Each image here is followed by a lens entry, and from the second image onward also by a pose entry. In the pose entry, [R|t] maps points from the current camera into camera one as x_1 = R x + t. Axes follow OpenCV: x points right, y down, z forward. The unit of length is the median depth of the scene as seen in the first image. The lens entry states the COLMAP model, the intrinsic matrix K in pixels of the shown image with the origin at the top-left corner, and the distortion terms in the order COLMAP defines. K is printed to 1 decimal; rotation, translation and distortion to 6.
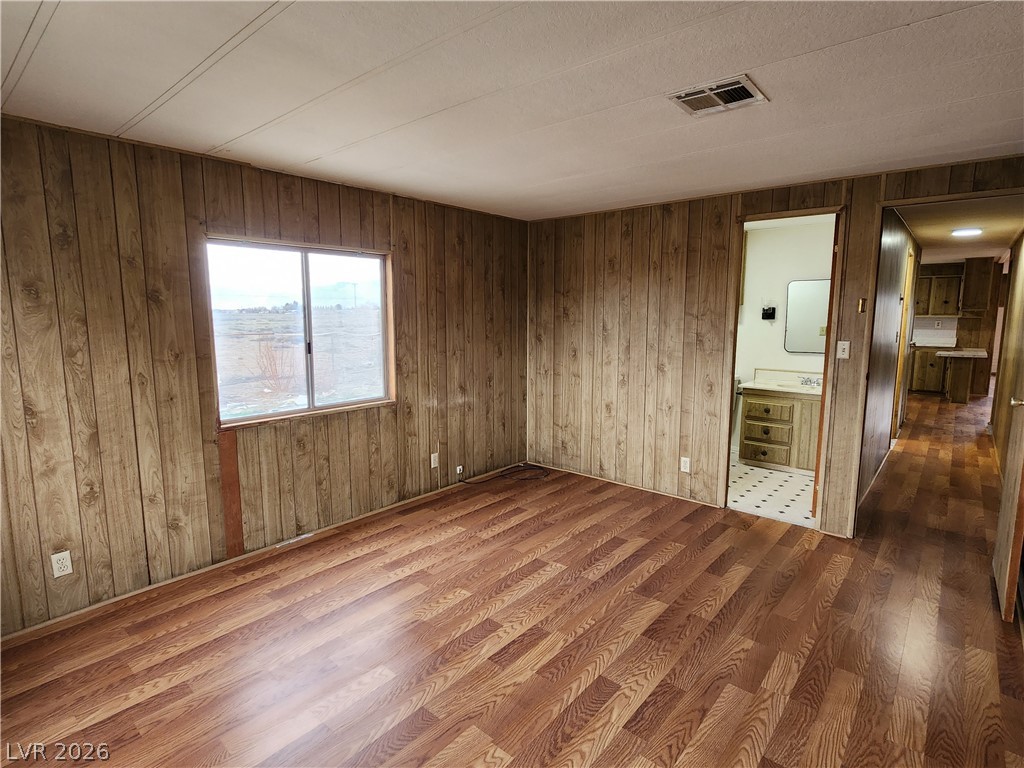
lens RADIAL K [[528.8, 0, 510.5], [0, 528.8, 382.5], [0, 0, 1]] dist [-0.002374, 0.001438]
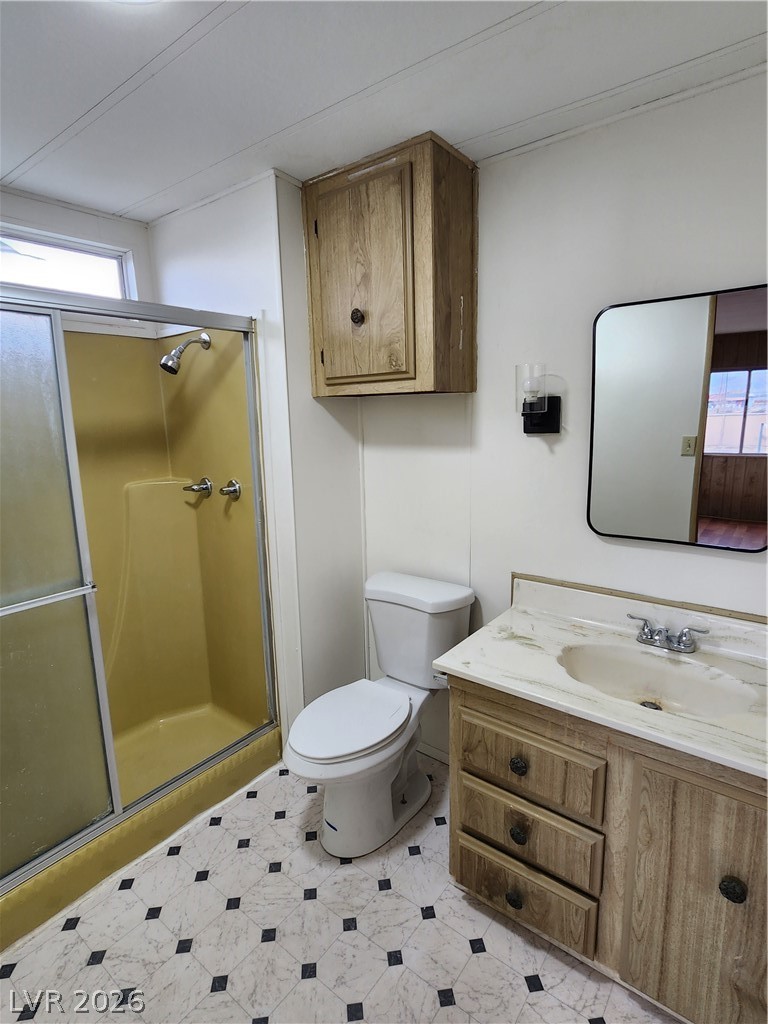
lens RADIAL K [[528.8, 0, 384.4], [0, 528.8, 510.2], [0, 0, 1]] dist [-0.002374, 0.001438]
pose [[0.998653, -0.032702, 0.040282, 0.646677], [0.030525, 0.998100, 0.053523, -0.158981], [-0.041956, -0.052221, 0.997754, 1.158689]]
